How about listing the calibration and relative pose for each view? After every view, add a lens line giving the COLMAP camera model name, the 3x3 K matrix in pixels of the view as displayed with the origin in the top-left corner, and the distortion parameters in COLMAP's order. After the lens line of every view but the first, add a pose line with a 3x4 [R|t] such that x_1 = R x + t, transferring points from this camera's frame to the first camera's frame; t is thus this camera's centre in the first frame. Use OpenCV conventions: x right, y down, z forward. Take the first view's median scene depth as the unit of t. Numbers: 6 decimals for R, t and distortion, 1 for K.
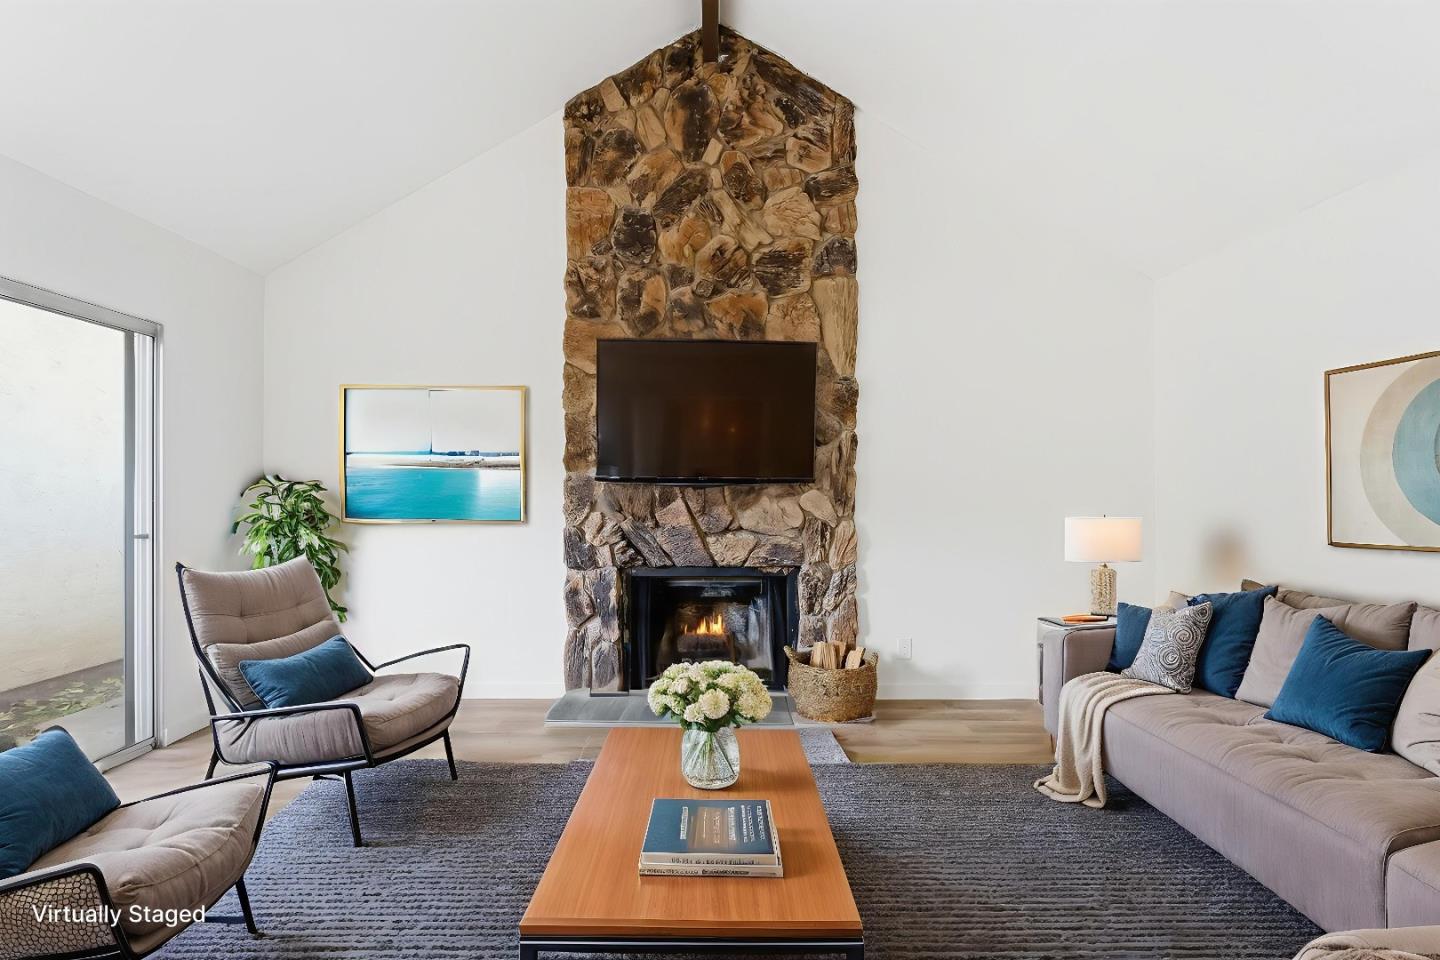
lens RADIAL K [[626.9, 0, 727.7], [0, 626.9, 479.4], [0, 0, 1]] dist [-0.006123, -0.000170]
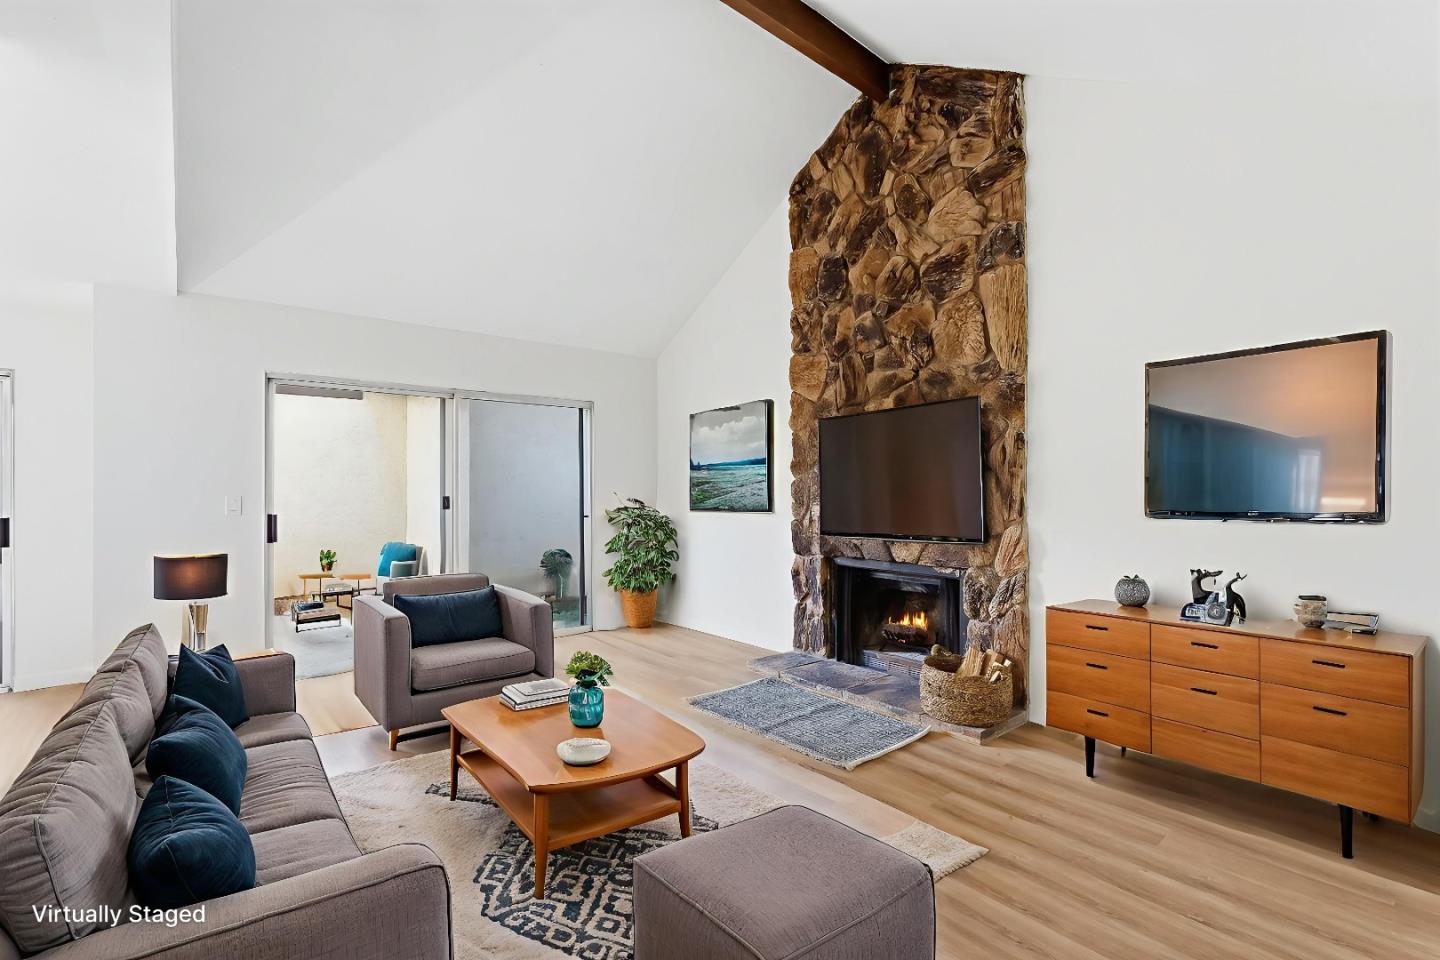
lens RADIAL K [[637.2, 0, 720.0], [0, 637.2, 480.0], [0, 0, 1]] dist [-0.002683, -0.000535]
pose [[0.646417, -0.011586, -0.762896, 0.631322], [0.012621, 0.999910, -0.004492, -0.002776], [0.762880, -0.006725, 0.646506, 0.054239]]
